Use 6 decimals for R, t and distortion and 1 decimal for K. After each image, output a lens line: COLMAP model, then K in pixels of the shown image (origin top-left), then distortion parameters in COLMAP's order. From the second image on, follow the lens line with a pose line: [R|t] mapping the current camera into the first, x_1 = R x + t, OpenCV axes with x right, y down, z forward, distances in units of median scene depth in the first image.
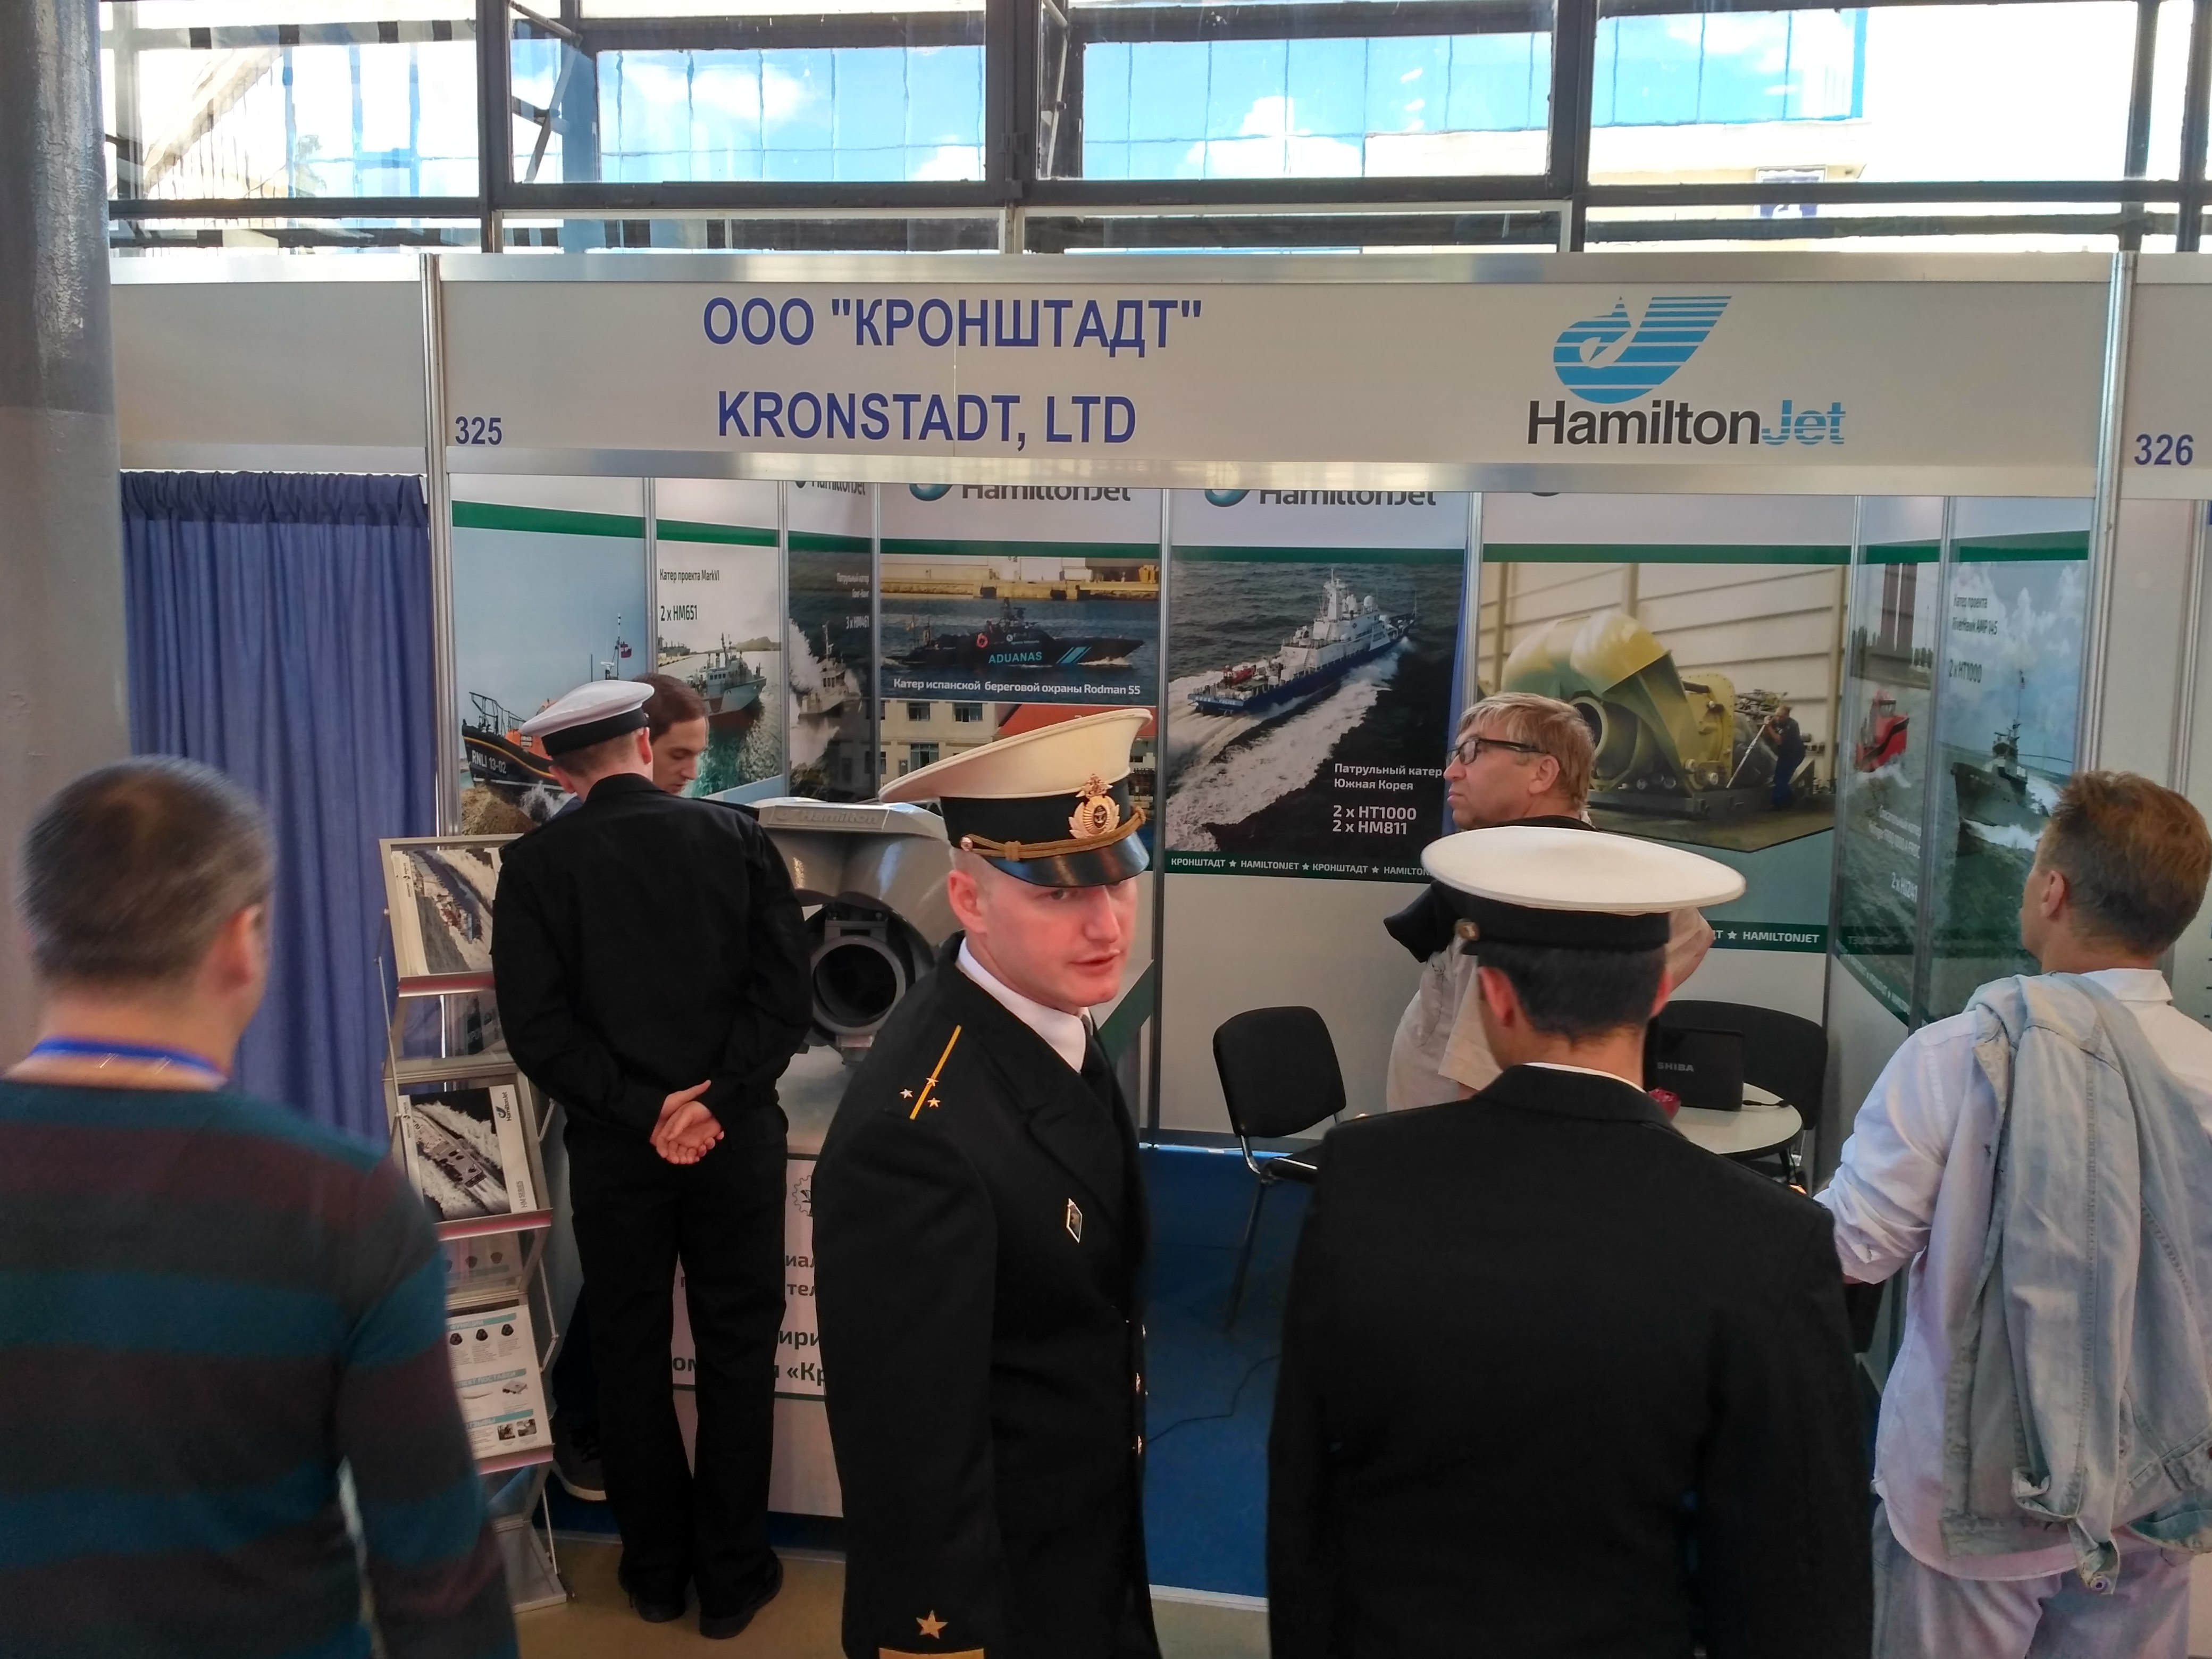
lens RADIAL K [[2014.6, 0, 1153.2], [0, 2014.6, 853.5], [0, 0, 1]] dist [0.156322, -0.471370]
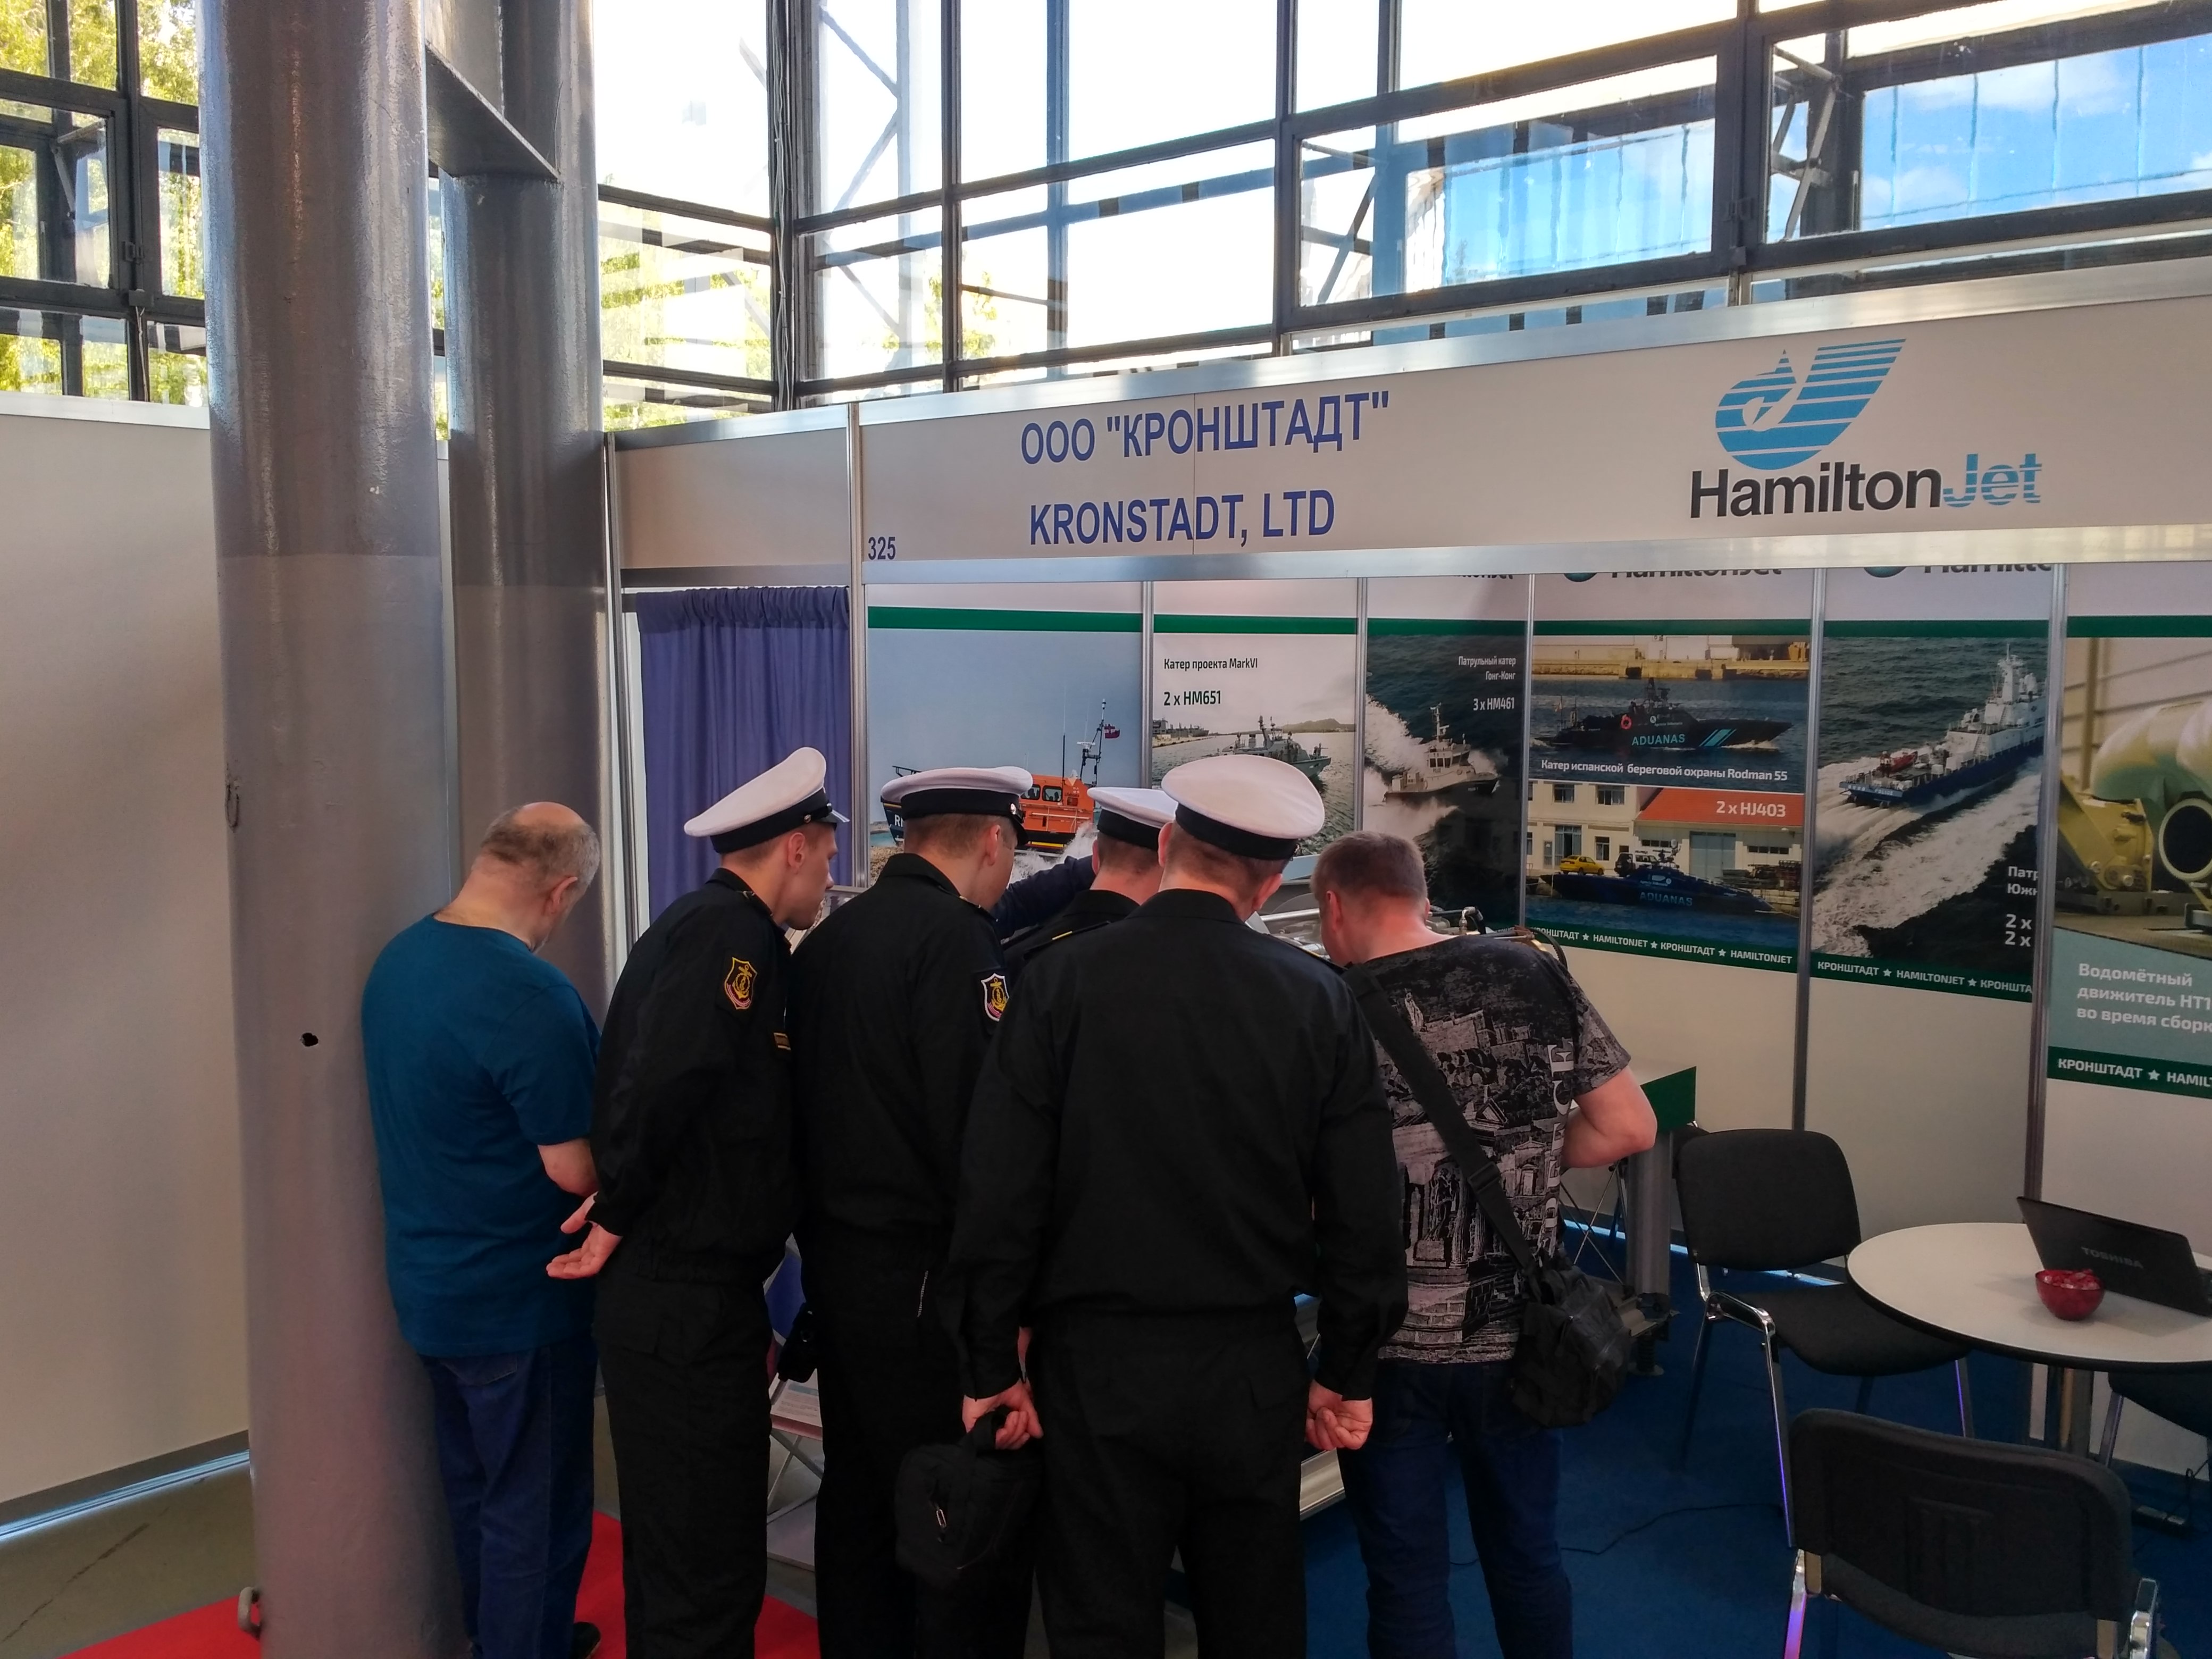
lens RADIAL K [[1994.4, 0, 1106.0], [0, 1994.4, 829.5], [0, 0, 1]] dist [0.139527, -0.299547]
pose [[0.835143, 0.038951, -0.548652, 0.246213], [-0.064810, 0.997509, -0.027834, -0.011023], [0.546201, 0.058804, 0.835588, 0.059666]]
